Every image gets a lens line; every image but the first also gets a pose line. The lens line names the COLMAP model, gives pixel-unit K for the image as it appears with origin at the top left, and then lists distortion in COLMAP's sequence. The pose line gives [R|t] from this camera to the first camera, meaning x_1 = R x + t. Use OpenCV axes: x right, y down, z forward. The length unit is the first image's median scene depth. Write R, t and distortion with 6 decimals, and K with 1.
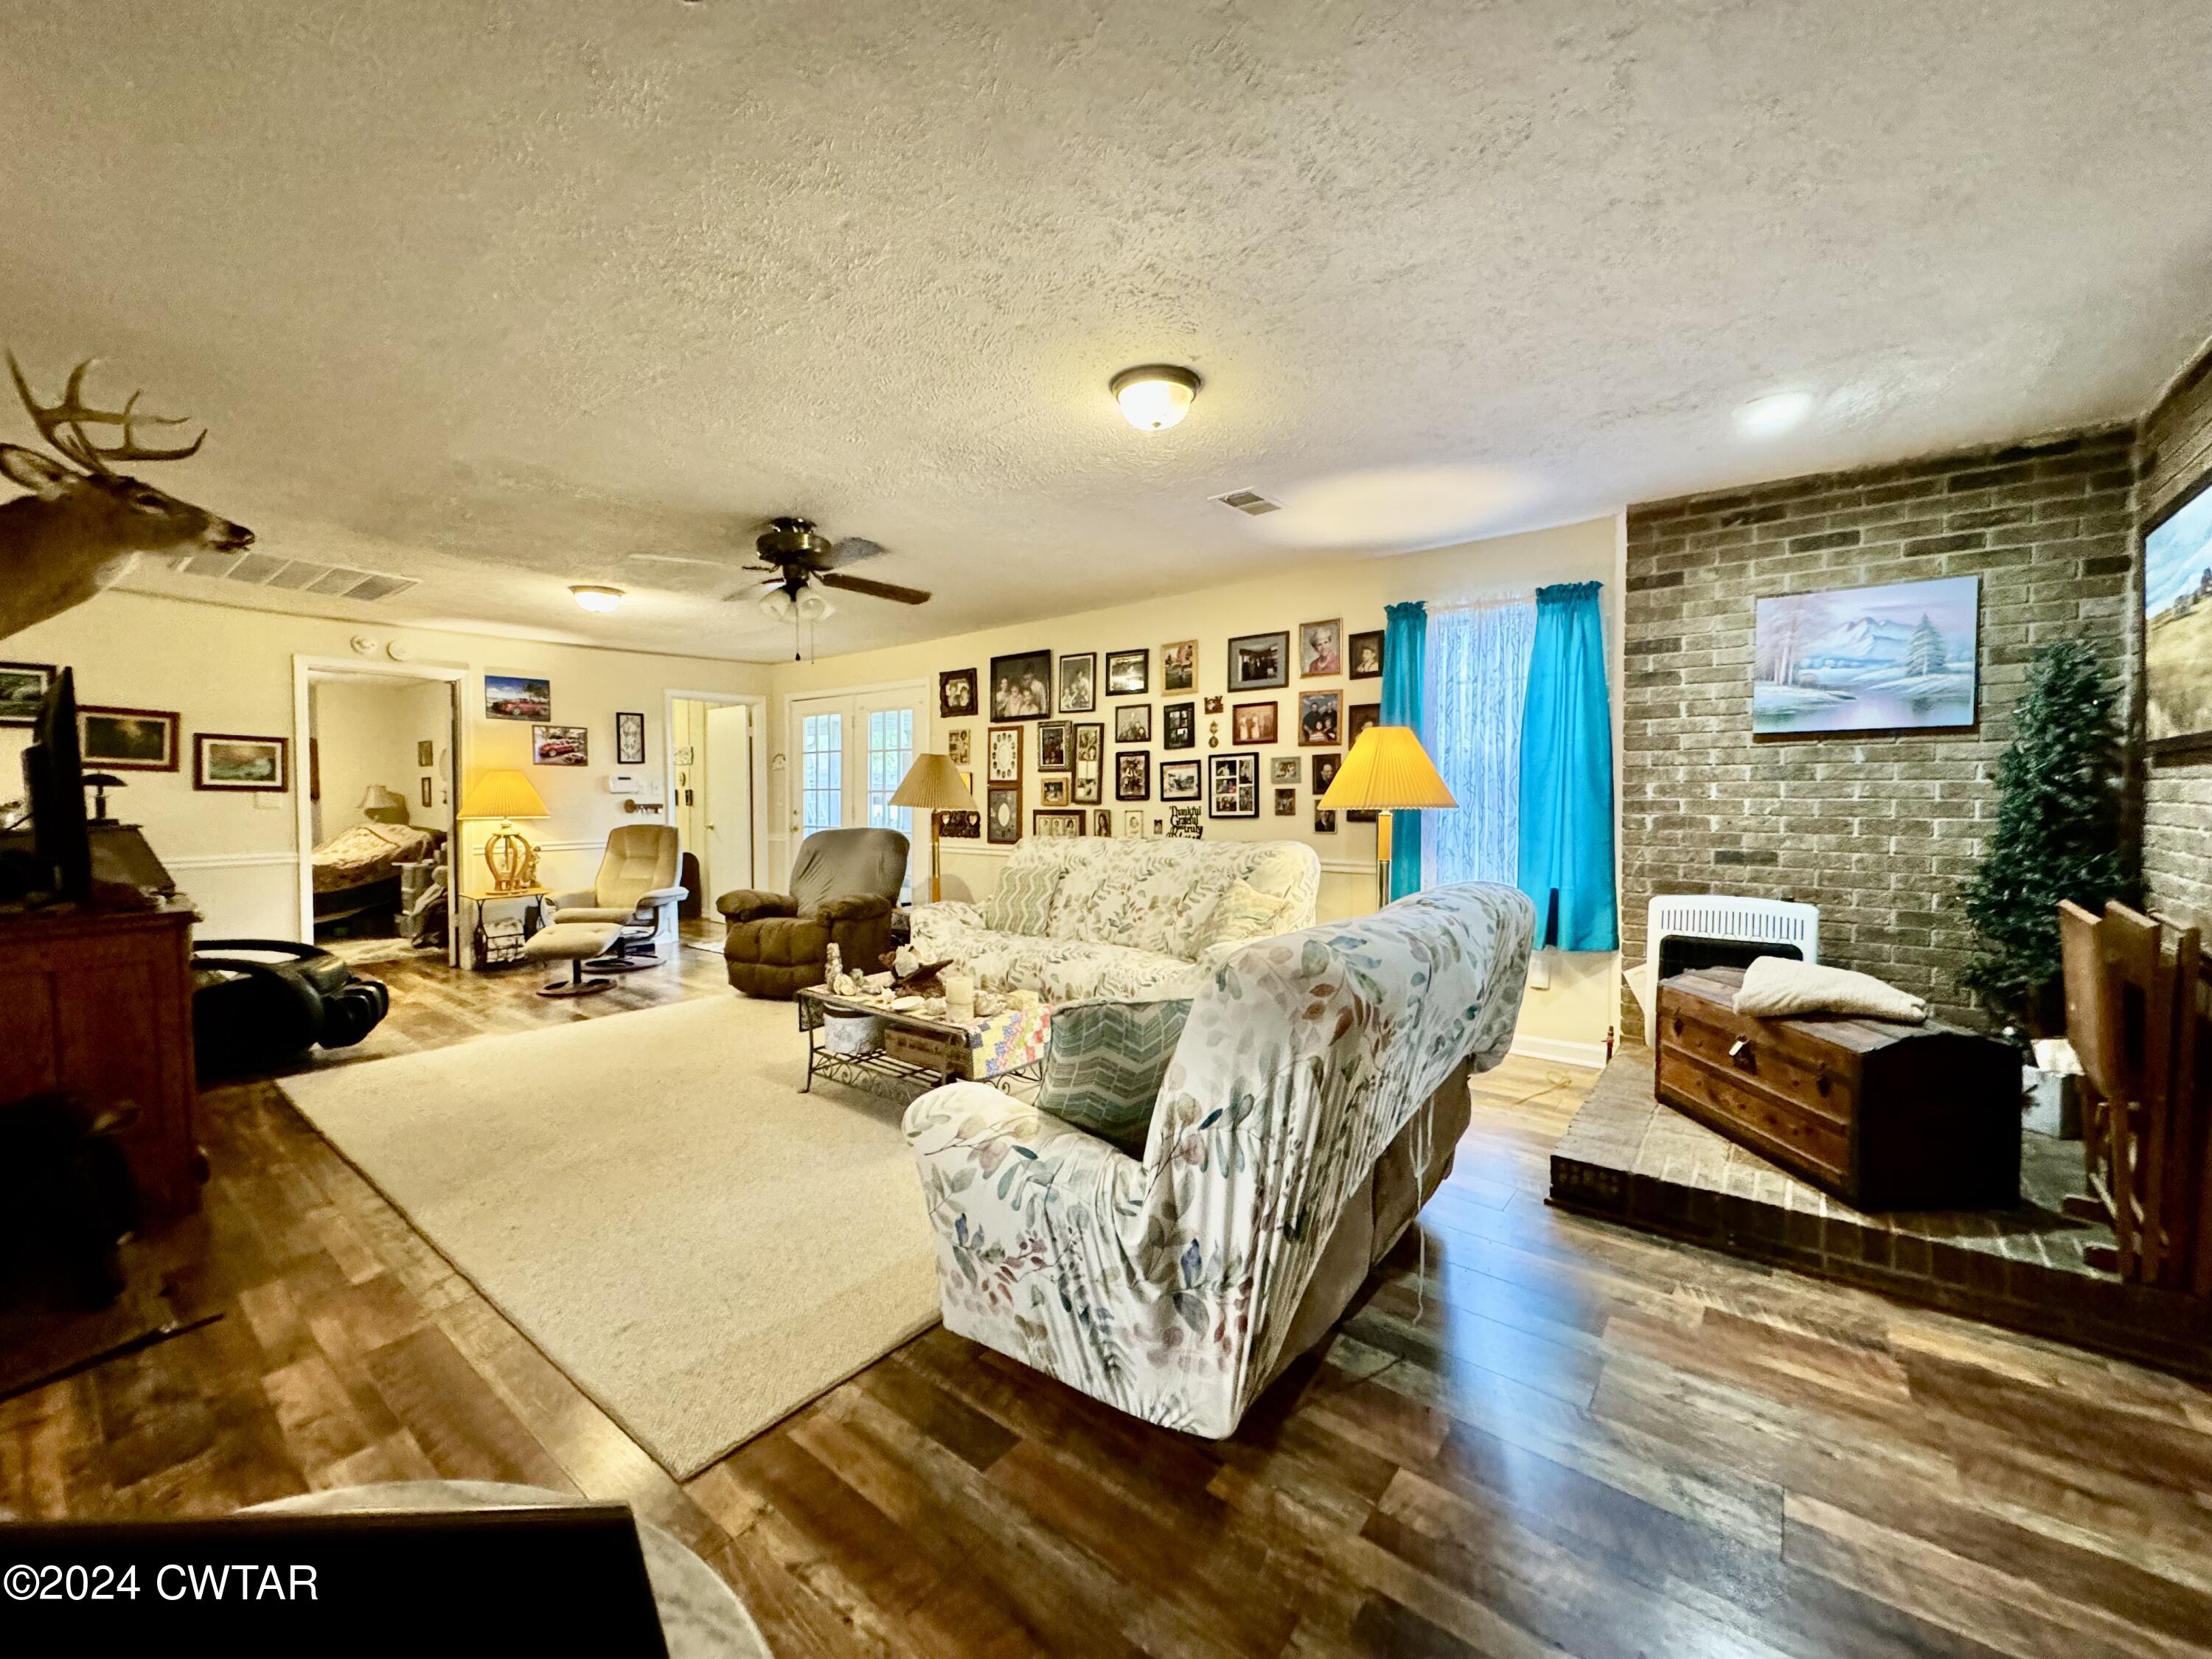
lens RADIAL K [[883.3, 0, 1107.3], [0, 883.3, 828.9], [0, 0, 1]] dist [-0.001407, 0.000548]
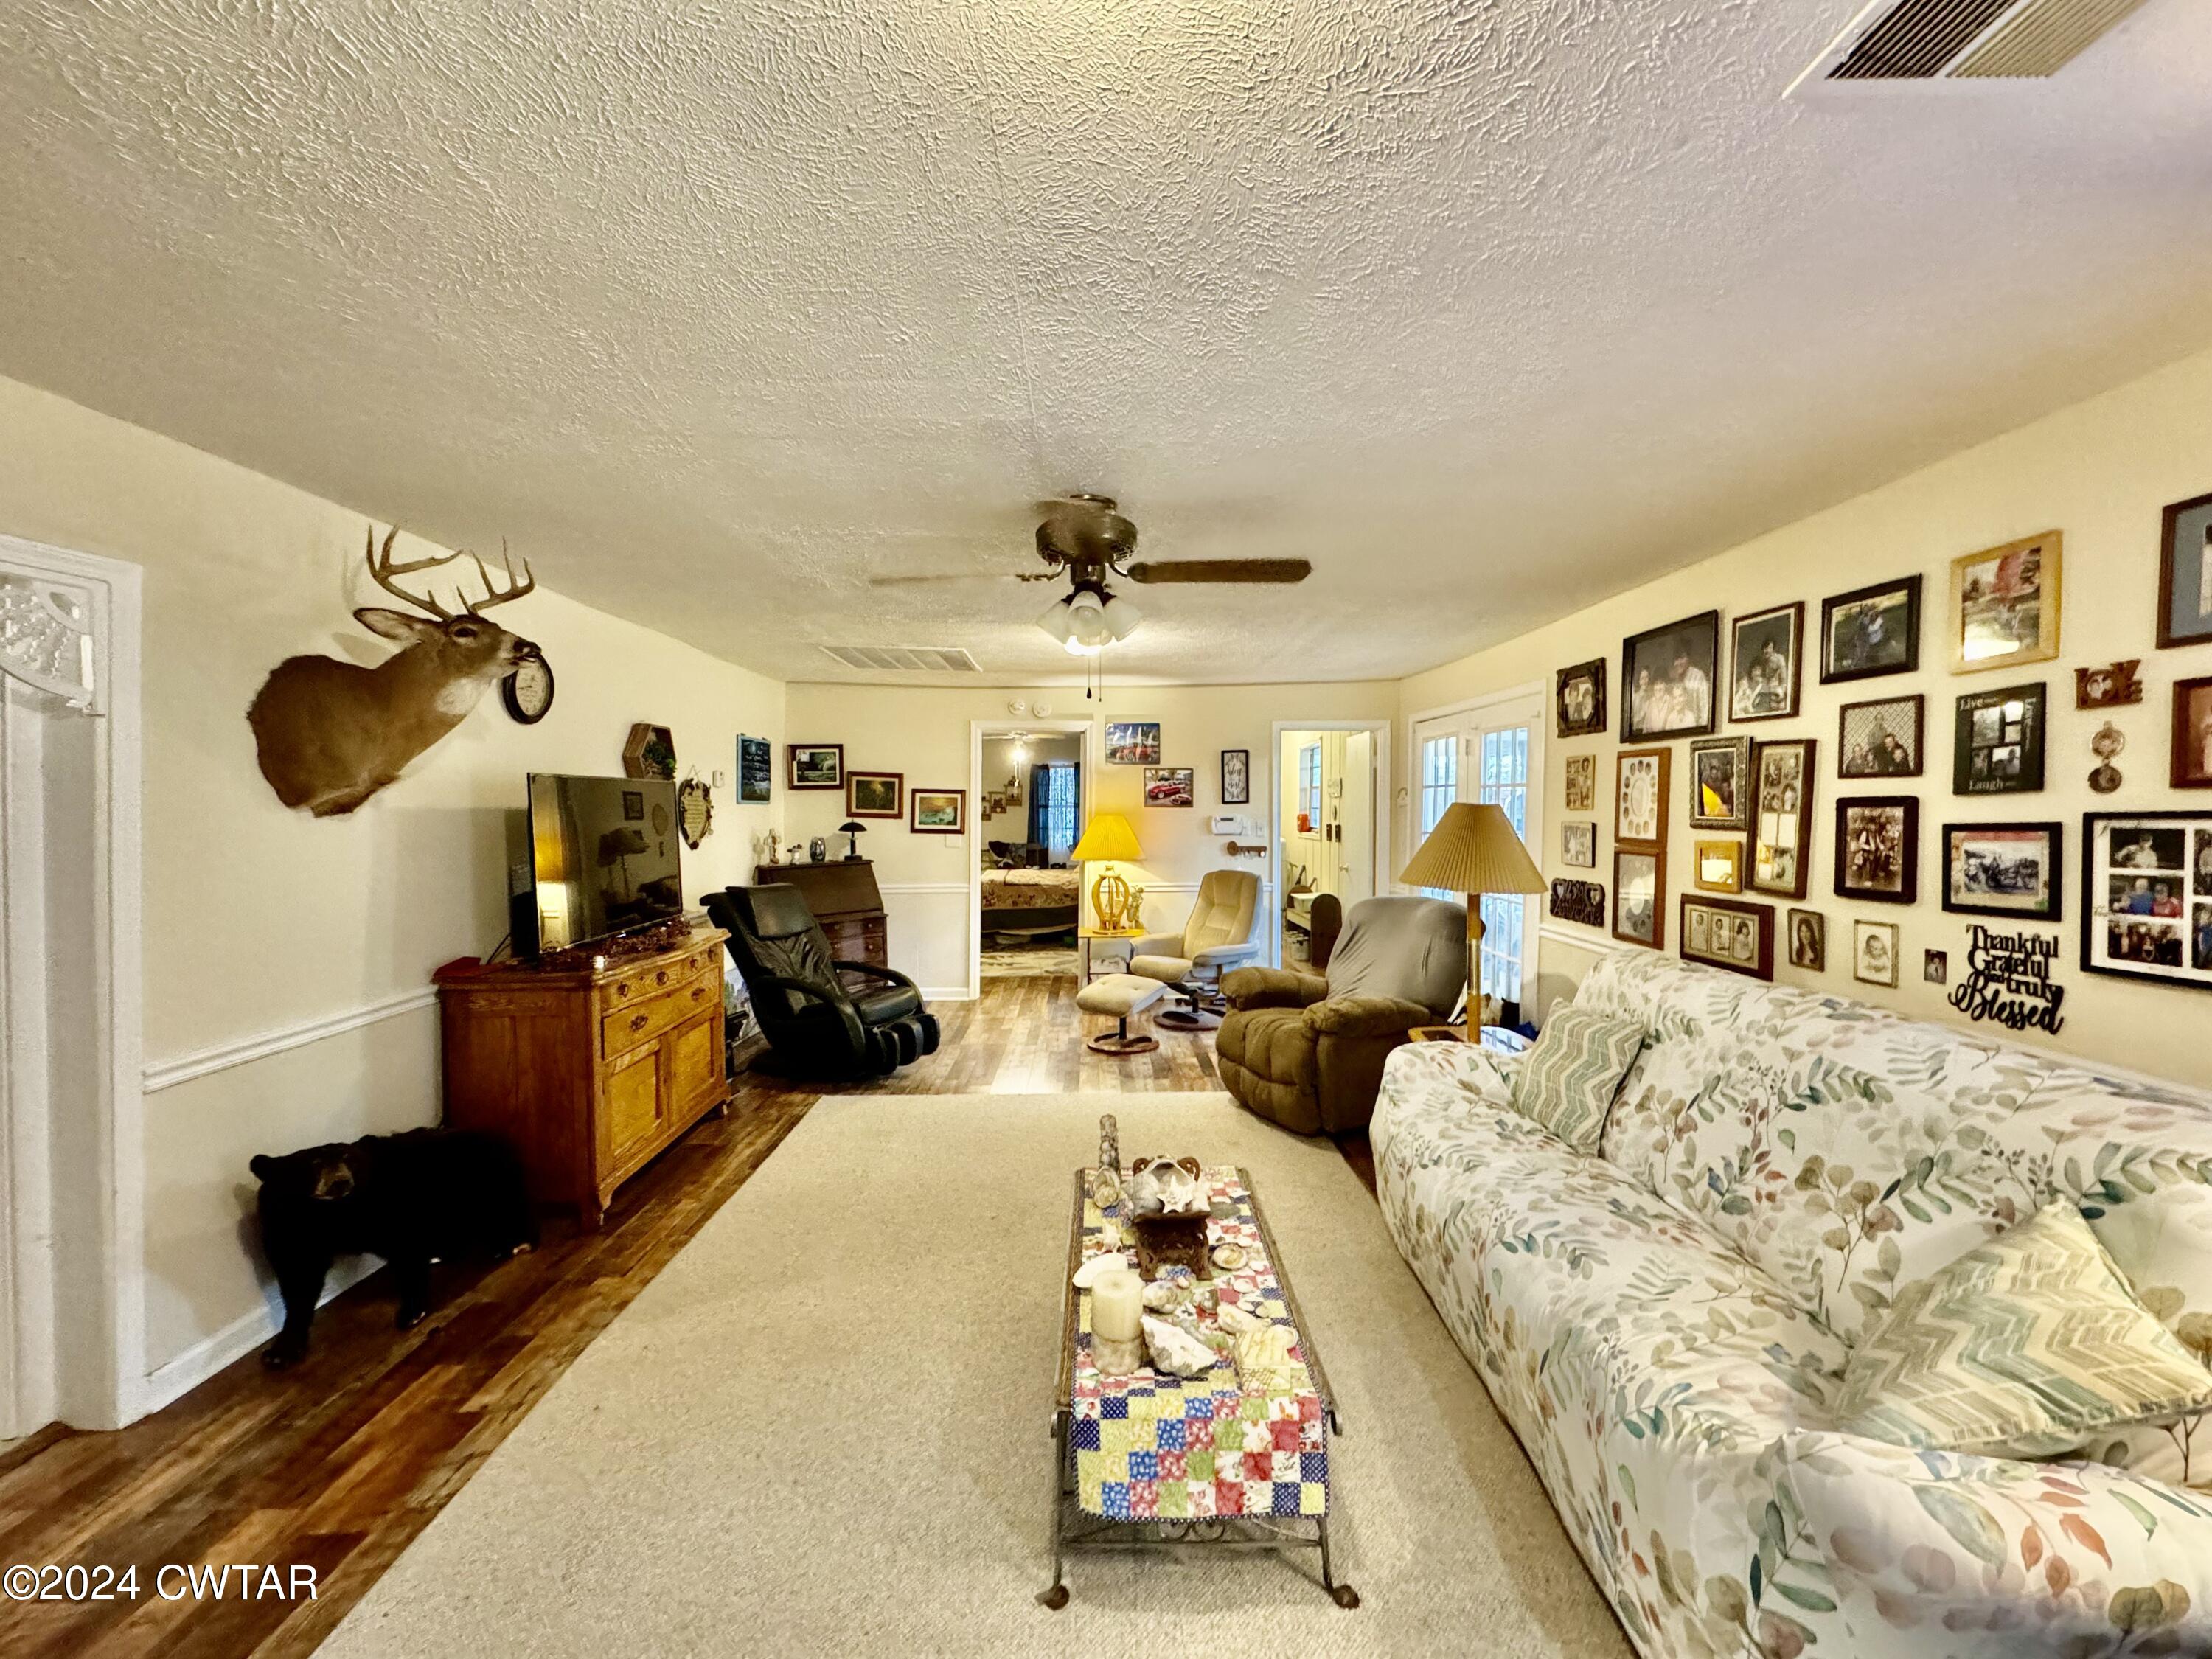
lens RADIAL K [[883.3, 0, 1103.6], [0, 883.3, 826.5], [0, 0, 1]] dist [-0.001407, 0.000548]
pose [[0.630760, 0.020715, -0.775702, 0.134978], [-0.030436, 0.999535, 0.001944, -0.060356], [0.775381, 0.022383, 0.631097, 0.380231]]
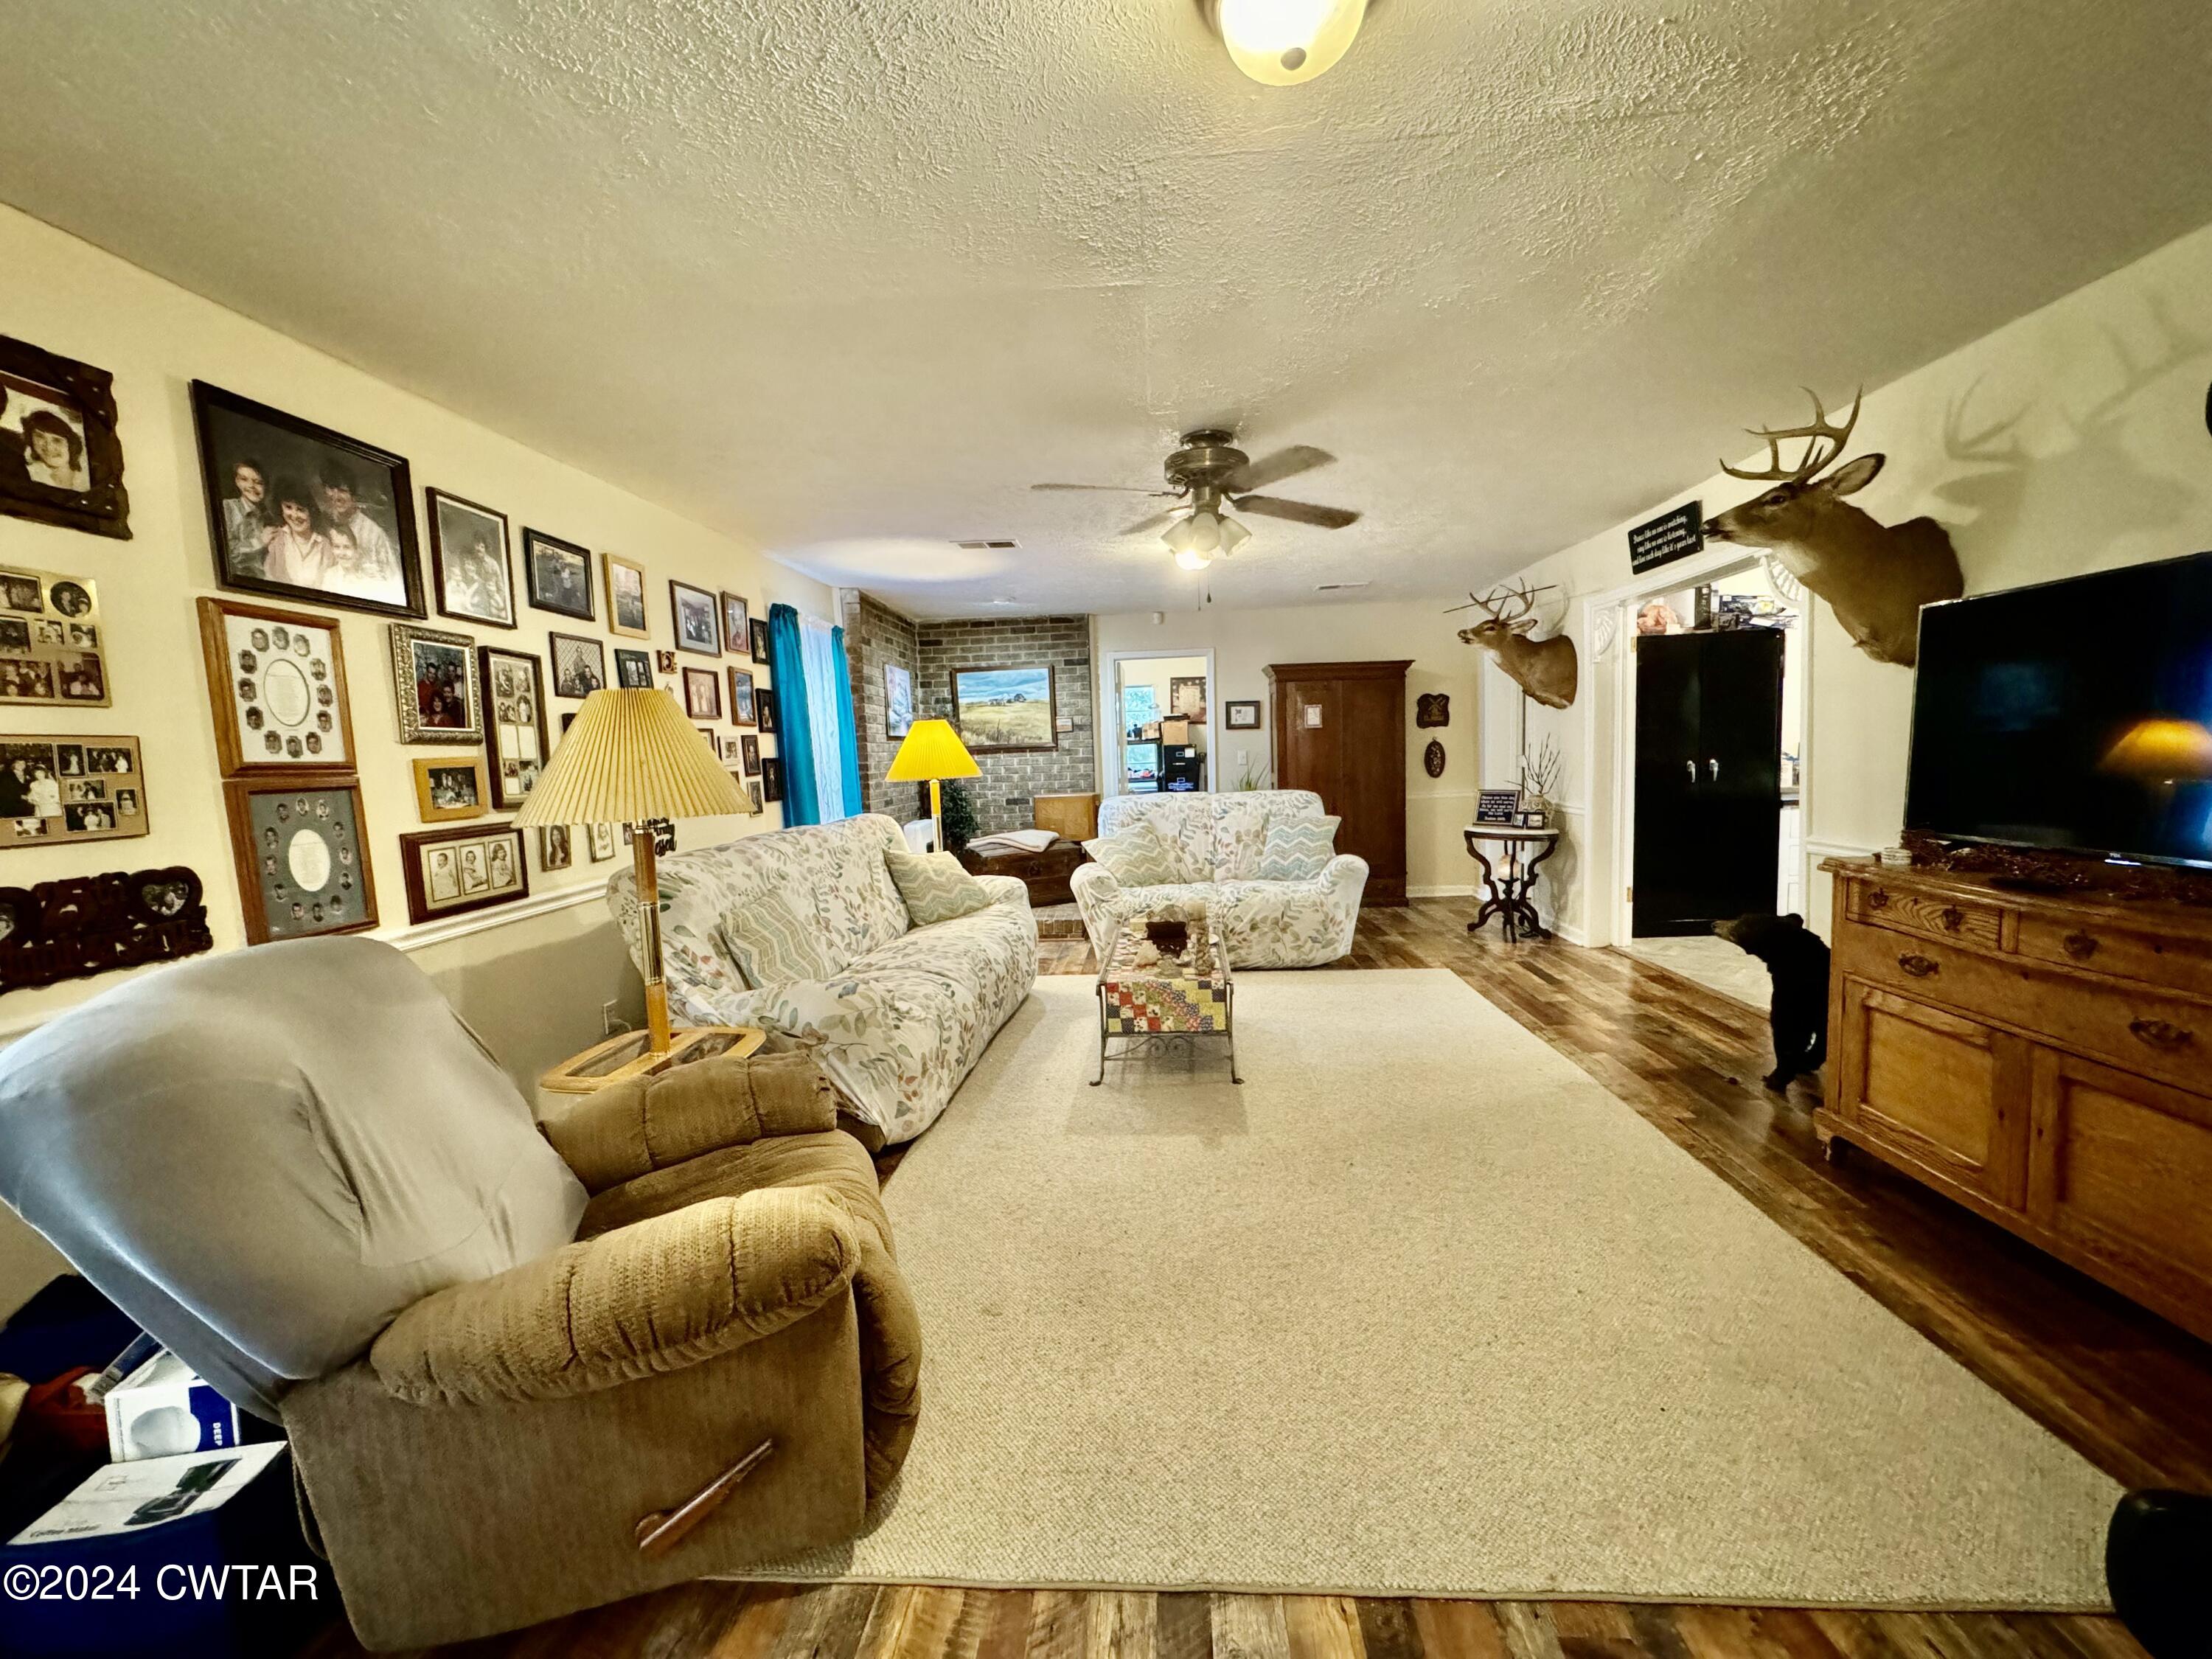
lens RADIAL K [[883.3, 0, 1110.0], [0, 883.3, 824.6], [0, 0, 1]] dist [-0.001407, 0.000548]
pose [[-0.571816, -0.042012, 0.819305, -0.668985], [0.074954, 0.991835, 0.103172, -0.048566], [-0.816951, 0.120406, -0.563999, 1.056687]]
